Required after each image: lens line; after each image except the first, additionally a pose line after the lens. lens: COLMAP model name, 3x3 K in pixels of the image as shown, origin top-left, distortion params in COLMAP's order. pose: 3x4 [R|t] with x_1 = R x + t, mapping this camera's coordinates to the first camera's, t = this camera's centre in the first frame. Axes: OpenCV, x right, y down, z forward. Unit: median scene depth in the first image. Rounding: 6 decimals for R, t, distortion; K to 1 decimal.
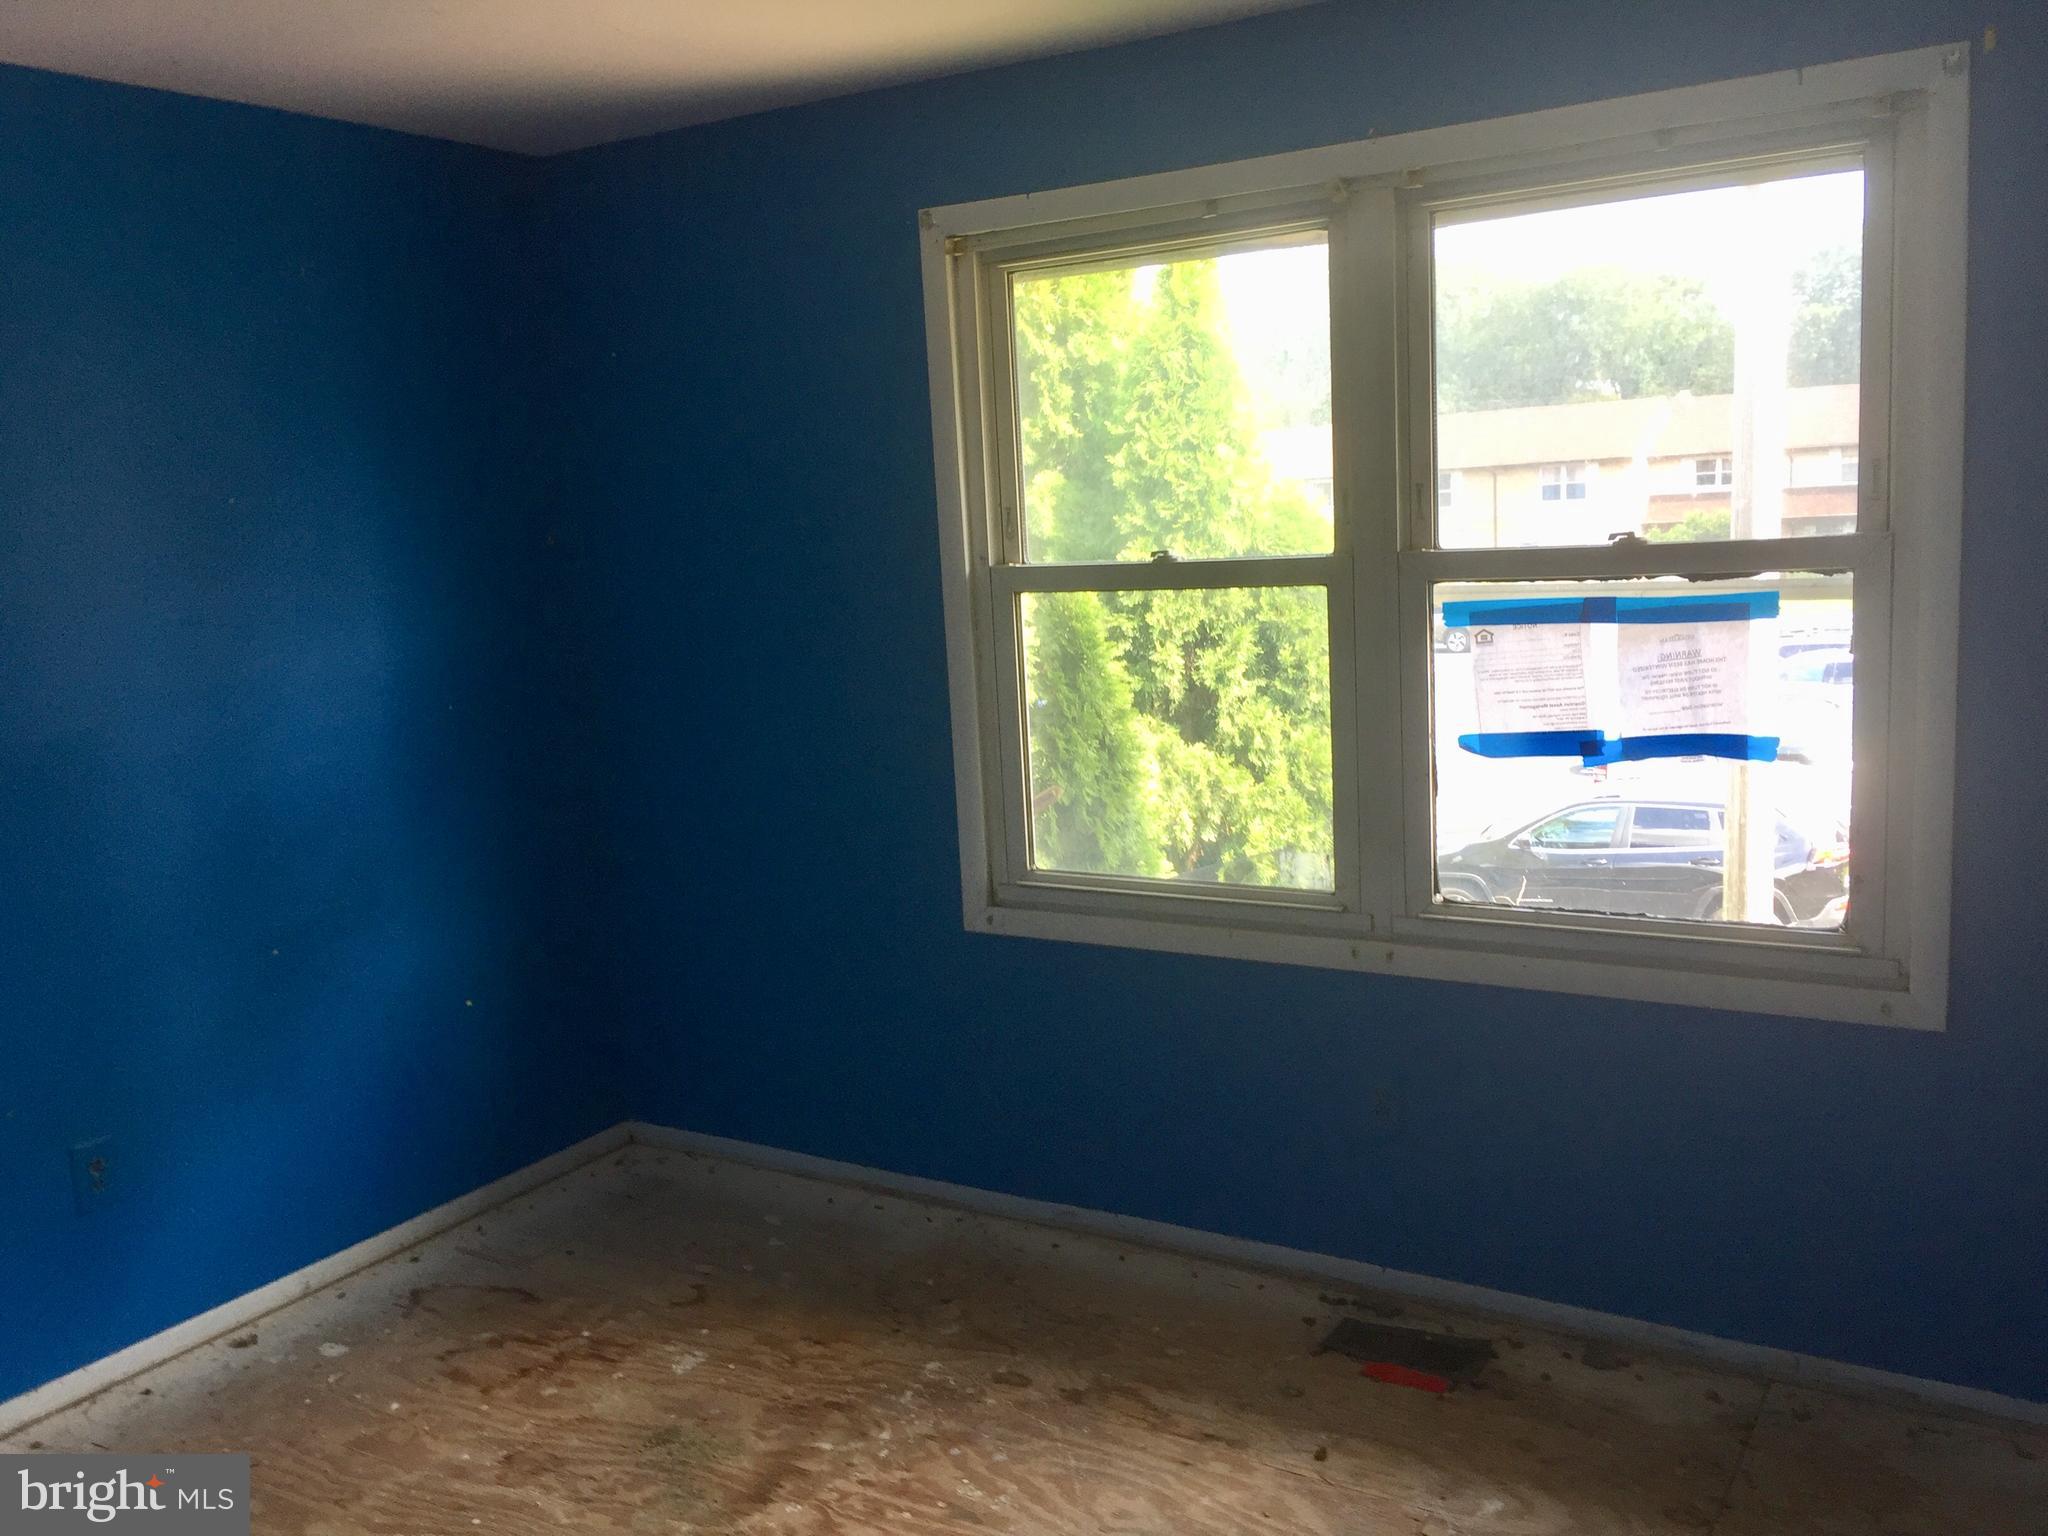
lens RADIAL K [[1736.5, 0, 1024.0], [0, 1736.5, 768.0], [0, 0, 1]] dist [0.100636, -0.144043]
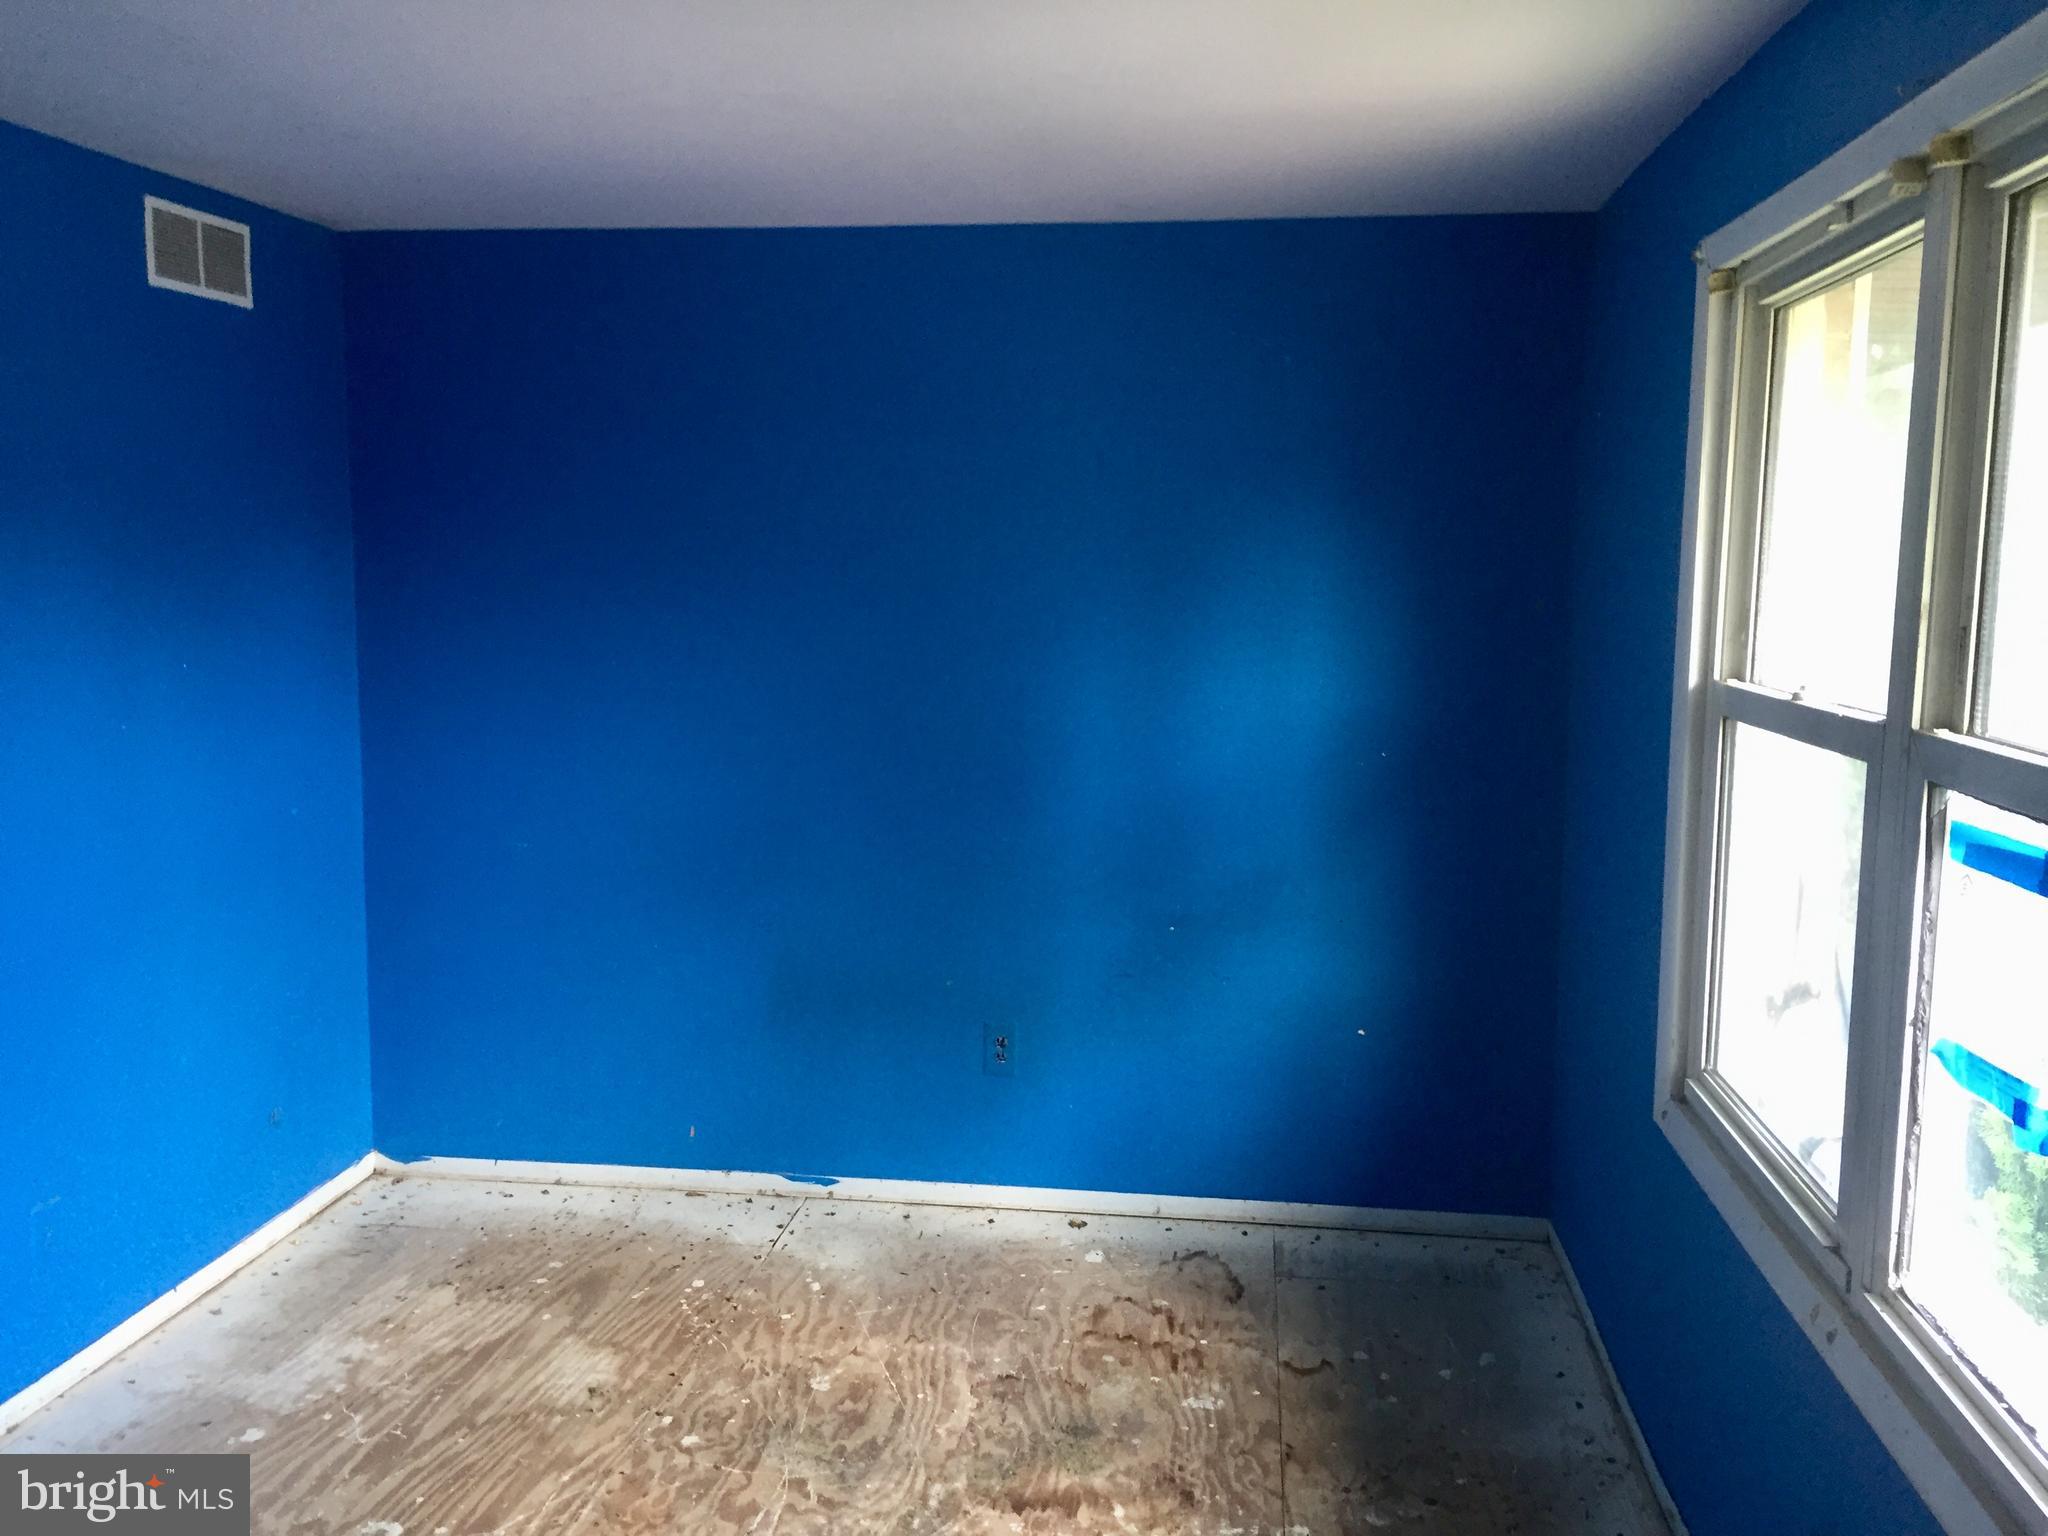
lens RADIAL K [[1736.5, 0, 1024.0], [0, 1736.5, 768.0], [0, 0, 1]] dist [0.100636, -0.144043]
pose [[0.418795, 0.162834, -0.893362, 0.628517], [-0.168376, 0.980656, 0.099812, -0.114434], [0.892334, 0.108620, 0.438111, 0.411605]]
